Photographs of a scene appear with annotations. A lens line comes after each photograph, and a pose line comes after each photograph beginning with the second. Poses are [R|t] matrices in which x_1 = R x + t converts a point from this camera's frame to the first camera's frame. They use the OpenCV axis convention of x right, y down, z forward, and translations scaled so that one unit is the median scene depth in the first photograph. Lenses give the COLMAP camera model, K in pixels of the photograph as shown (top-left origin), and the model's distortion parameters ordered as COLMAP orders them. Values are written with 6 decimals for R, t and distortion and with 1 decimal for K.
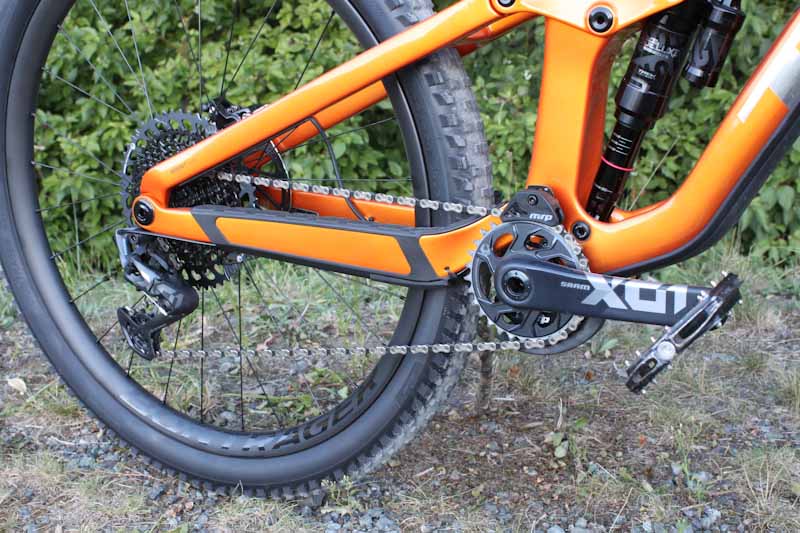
lens RADIAL K [[975.0, 0, 399.4], [0, 975.0, 267.8], [0, 0, 1]] dist [-0.068614, 0.000000]
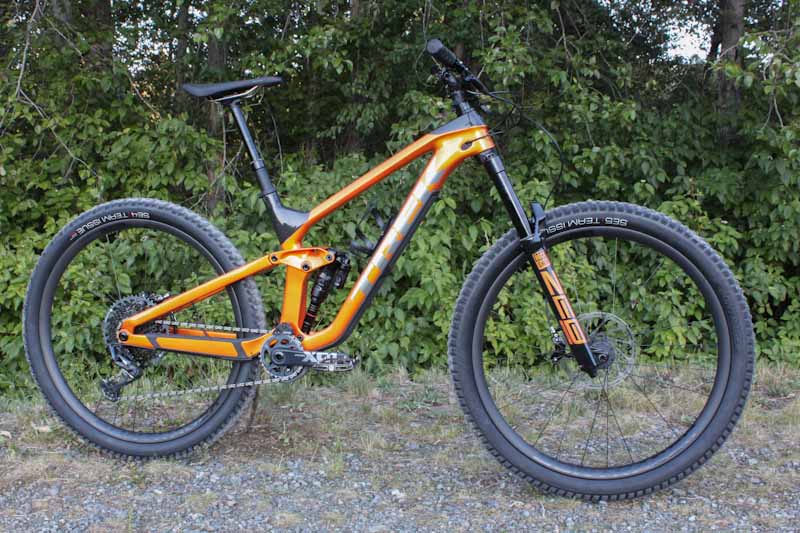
lens RADIAL K [[783.1, 0, 399.7], [0, 783.1, 267.6], [0, 0, 1]] dist [-0.024011, 0.000000]
pose [[0.930008, 0.018157, 0.367091, -0.374270], [0.053332, 0.981541, -0.183664, 0.189281], [-0.363649, 0.190387, 0.911873, -1.199259]]
